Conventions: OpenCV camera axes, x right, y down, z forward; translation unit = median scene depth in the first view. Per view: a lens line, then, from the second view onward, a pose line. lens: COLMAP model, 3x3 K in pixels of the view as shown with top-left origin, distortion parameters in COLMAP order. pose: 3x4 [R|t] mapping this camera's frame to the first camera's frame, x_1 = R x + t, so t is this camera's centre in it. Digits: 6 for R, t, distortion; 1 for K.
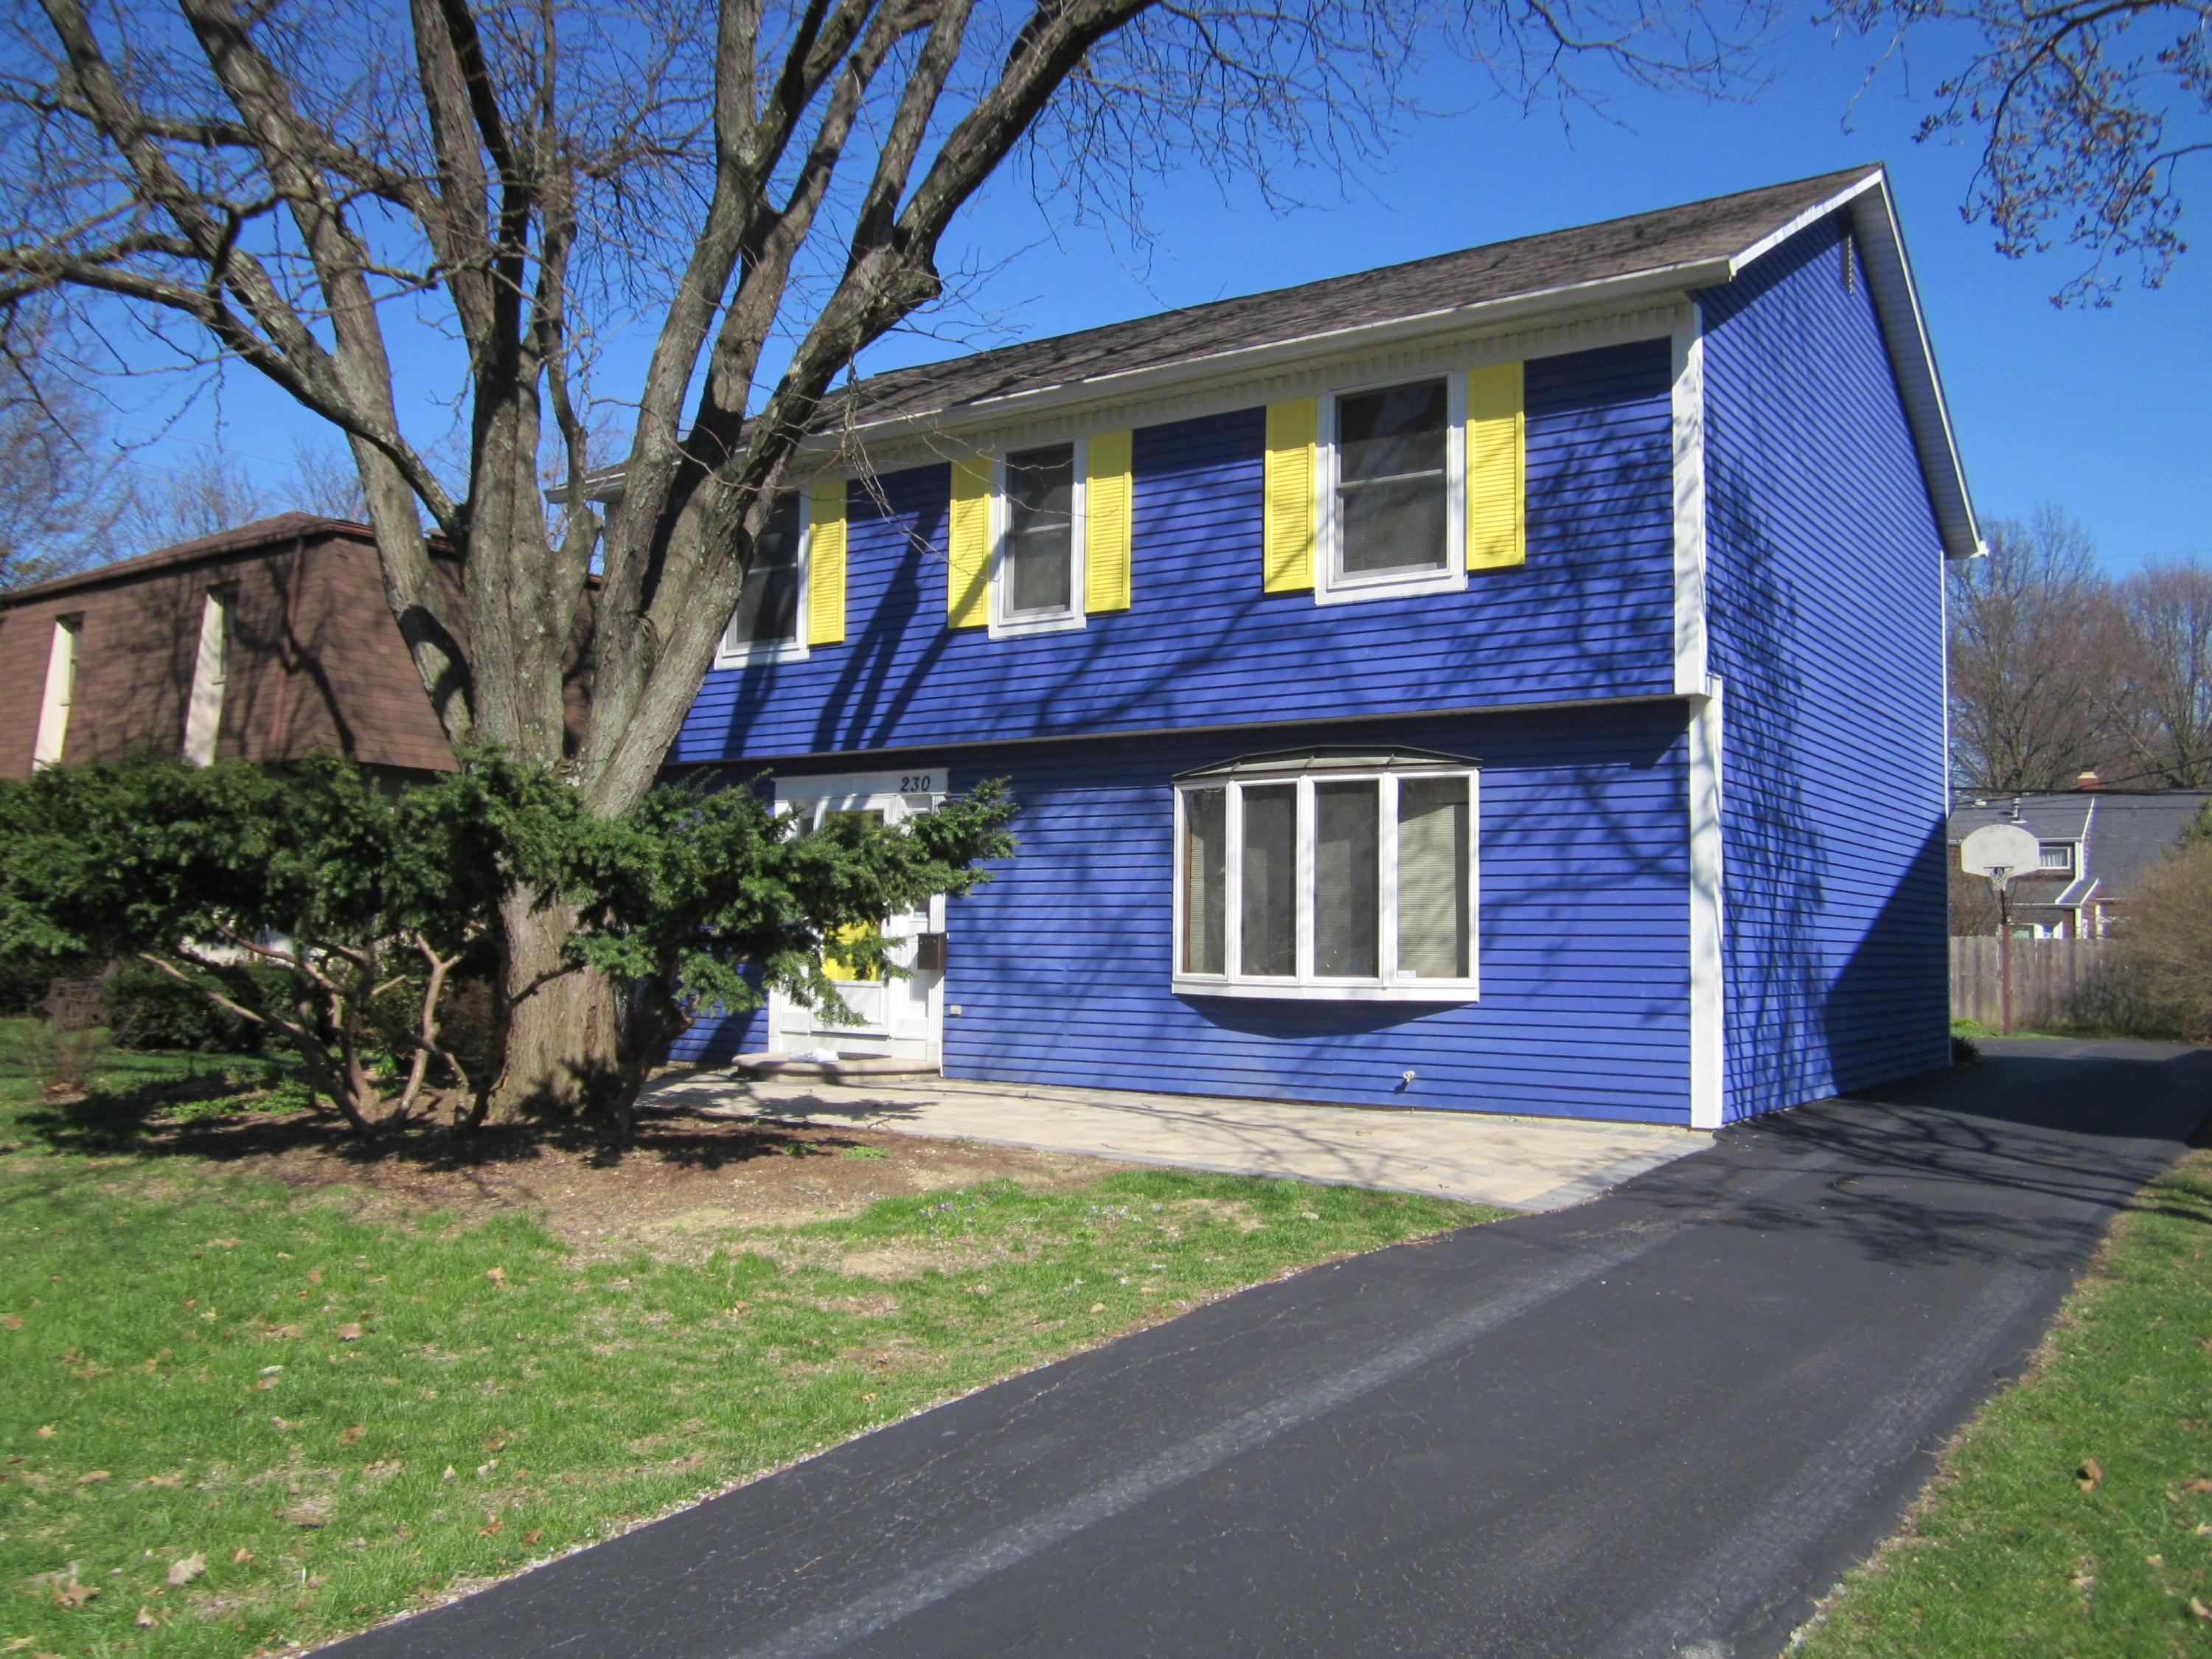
lens RADIAL K [[1834.6, 0, 1112.5], [0, 1834.6, 832.5], [0, 0, 1]] dist [-0.057065, 0.016159]
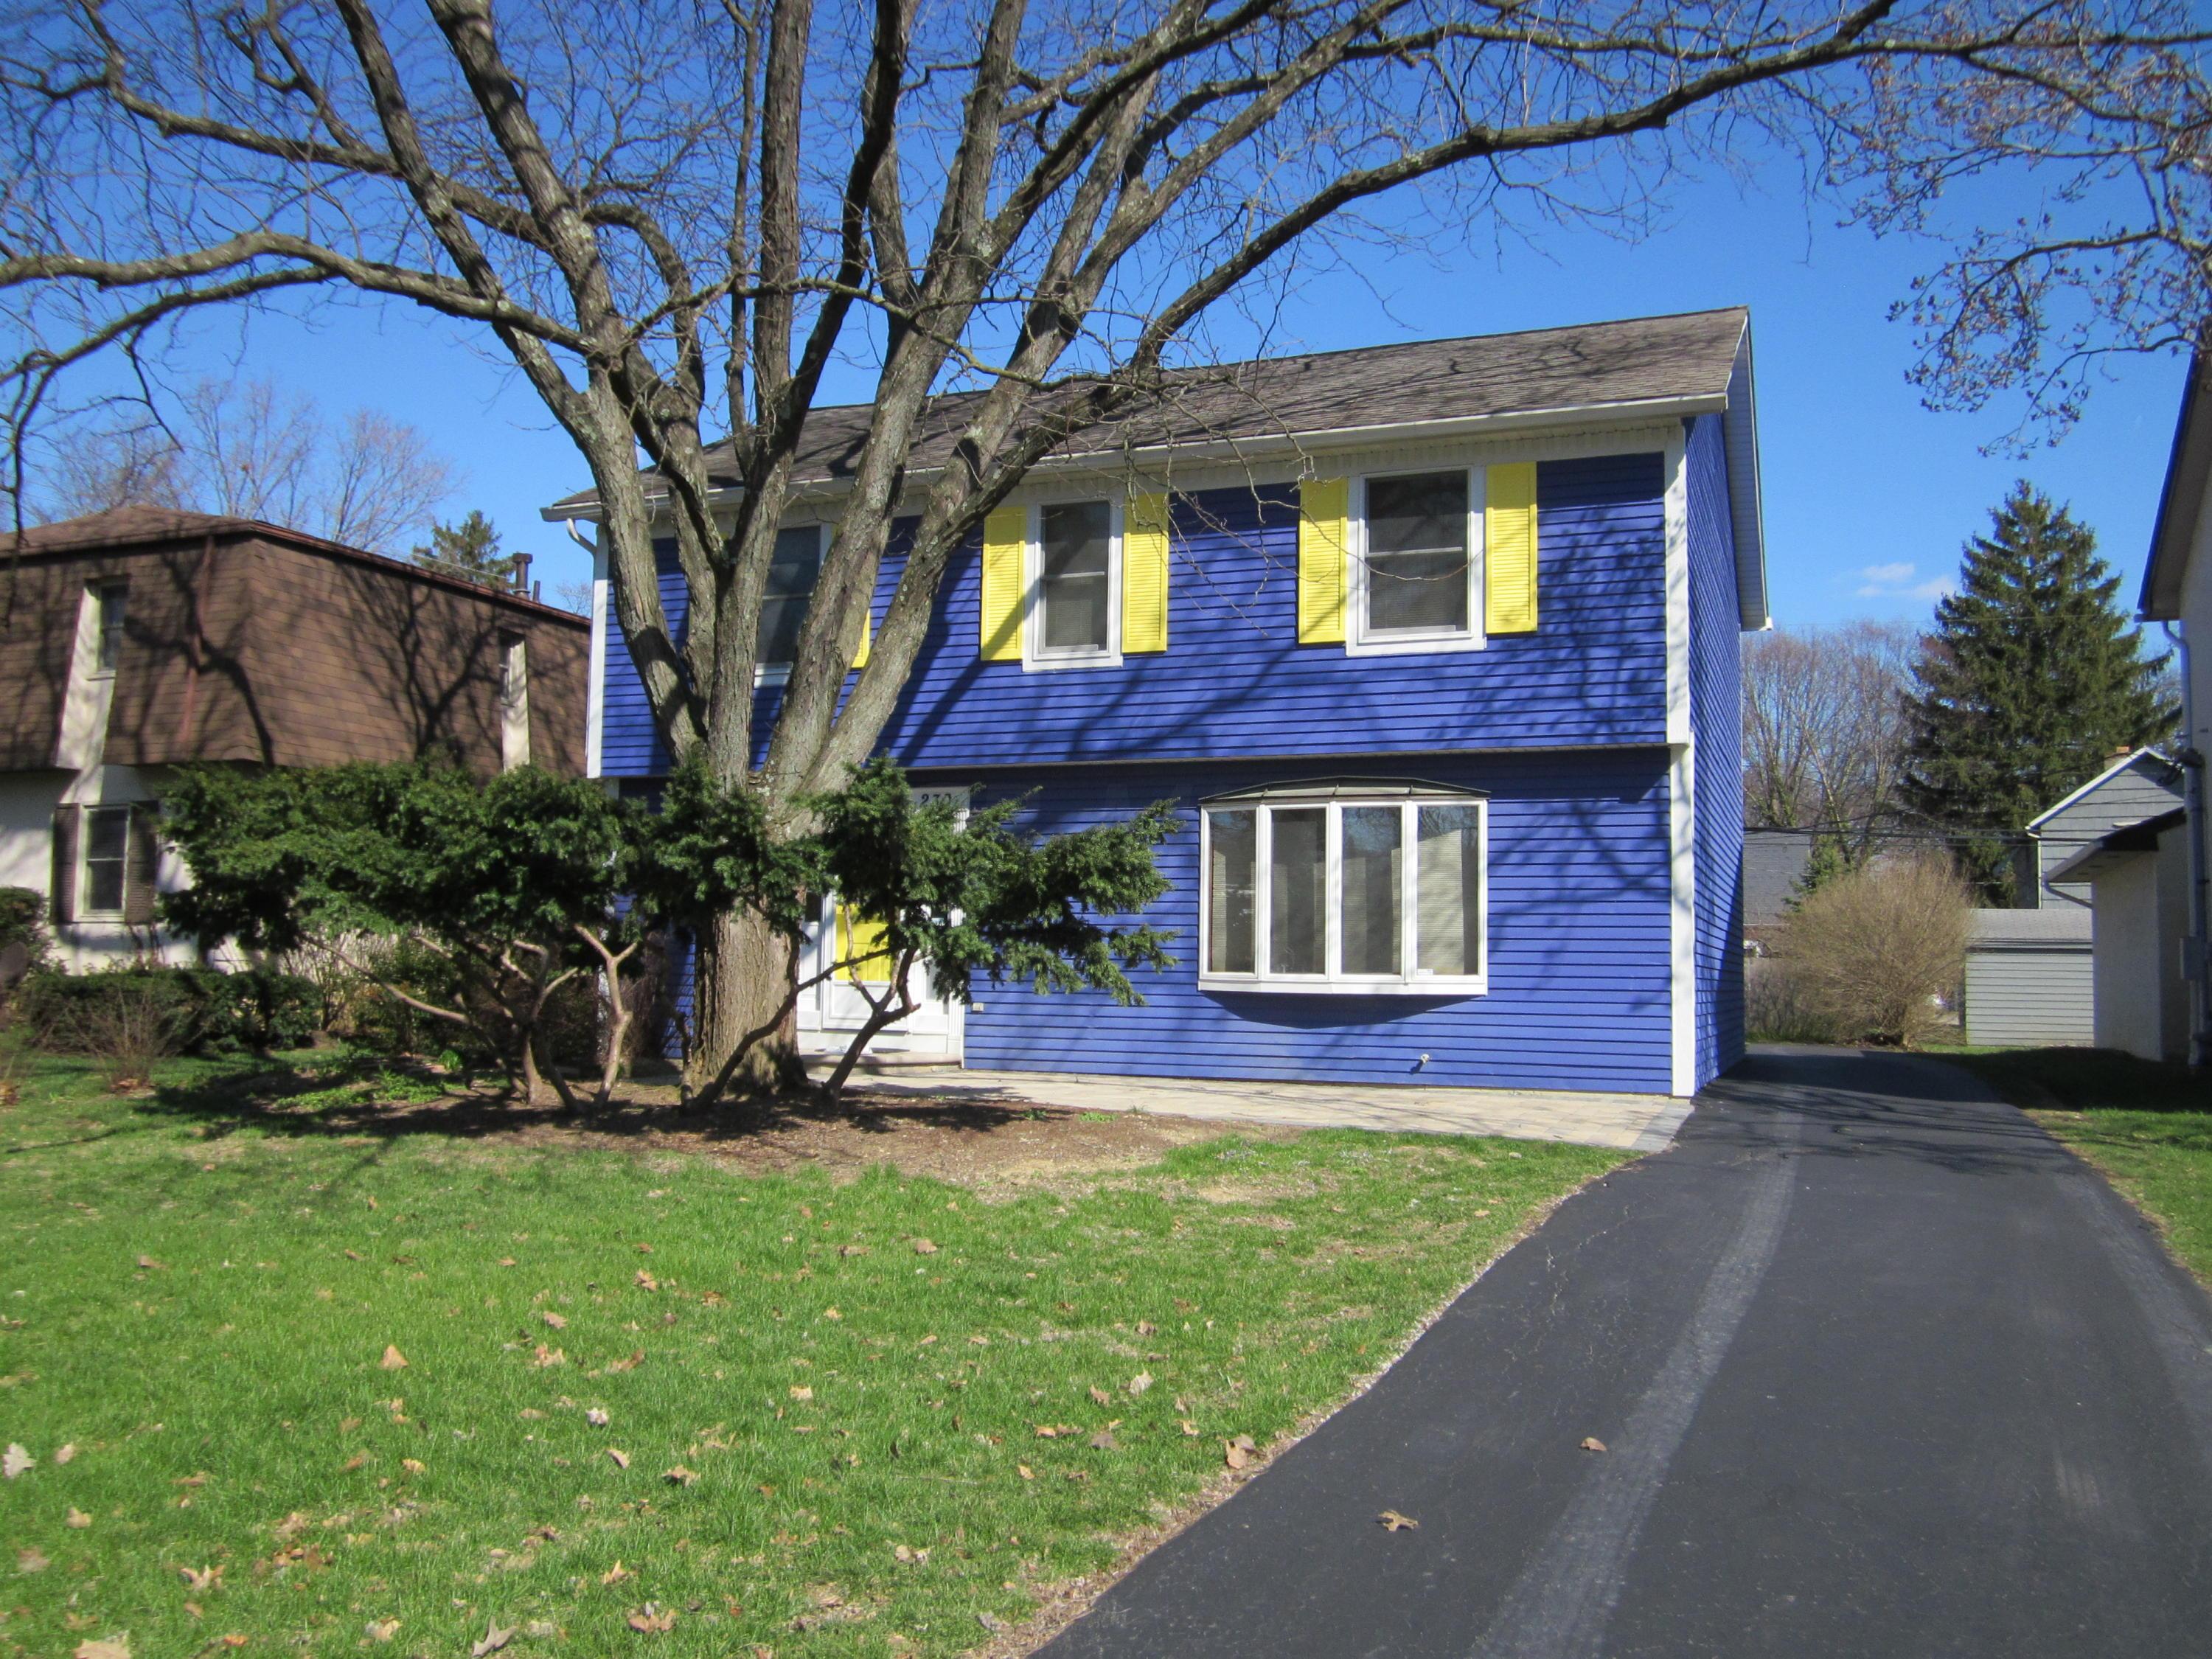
lens RADIAL K [[1834.6, 0, 1100.0], [0, 1834.6, 838.6], [0, 0, 1]] dist [-0.057065, 0.016159]
pose [[0.976424, 0.019590, 0.214972, -0.291573], [-0.017442, 0.999777, -0.011881, 0.008697], [-0.215157, 0.007852, 0.976548, -0.106279]]
